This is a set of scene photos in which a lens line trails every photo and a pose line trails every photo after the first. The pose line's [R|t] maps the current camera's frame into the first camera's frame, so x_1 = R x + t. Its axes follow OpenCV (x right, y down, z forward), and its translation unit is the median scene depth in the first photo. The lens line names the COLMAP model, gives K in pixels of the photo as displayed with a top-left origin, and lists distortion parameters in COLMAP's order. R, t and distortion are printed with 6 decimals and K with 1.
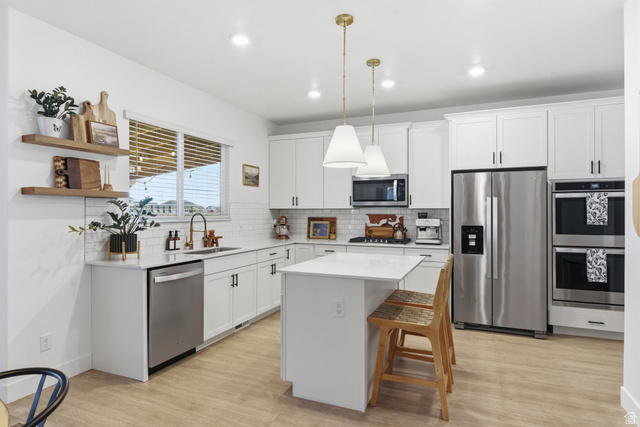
lens RADIAL K [[367.7, 0, 319.4], [0, 367.7, 211.1], [0, 0, 1]] dist [-0.000086, 0.000233]
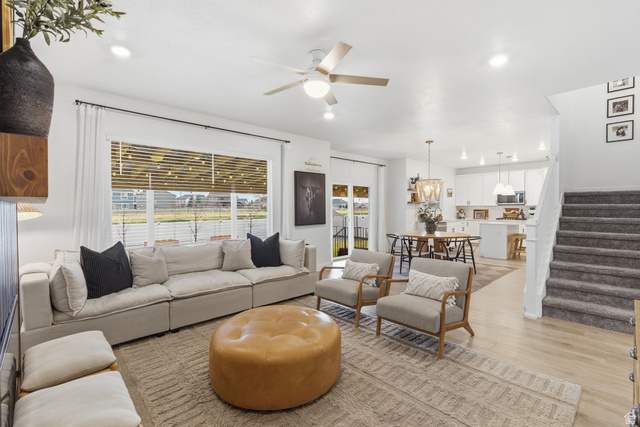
lens RADIAL K [[294.6, 0, 317.8], [0, 294.6, 211.3], [0, 0, 1]] dist [0.001714, 0.000179]
pose [[0.916670, -0.000475, -0.399644, -0.223165], [0.006548, 0.999883, 0.013830, -0.005151], [0.399591, -0.015294, 0.916566, -1.276865]]
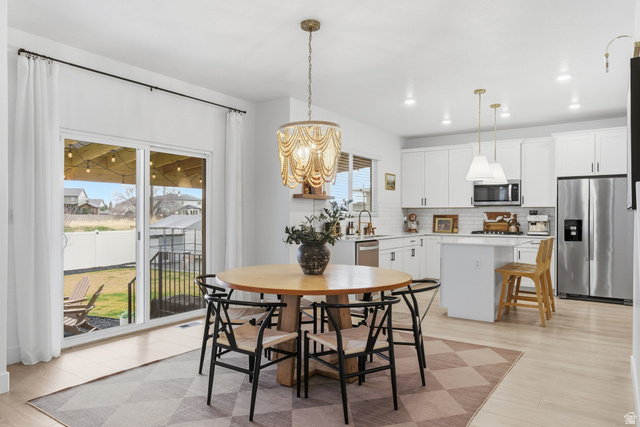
lens RADIAL K [[436.0, 0, 320.0], [0, 436.0, 213.5], [0, 0, 1]] dist [-0.006615, 0.001216]
pose [[0.980716, 0.001574, -0.195430, -0.138792], [-0.001924, 0.999997, -0.001600, 0.018195], [0.195426, 0.001945, 0.980716, -0.582078]]
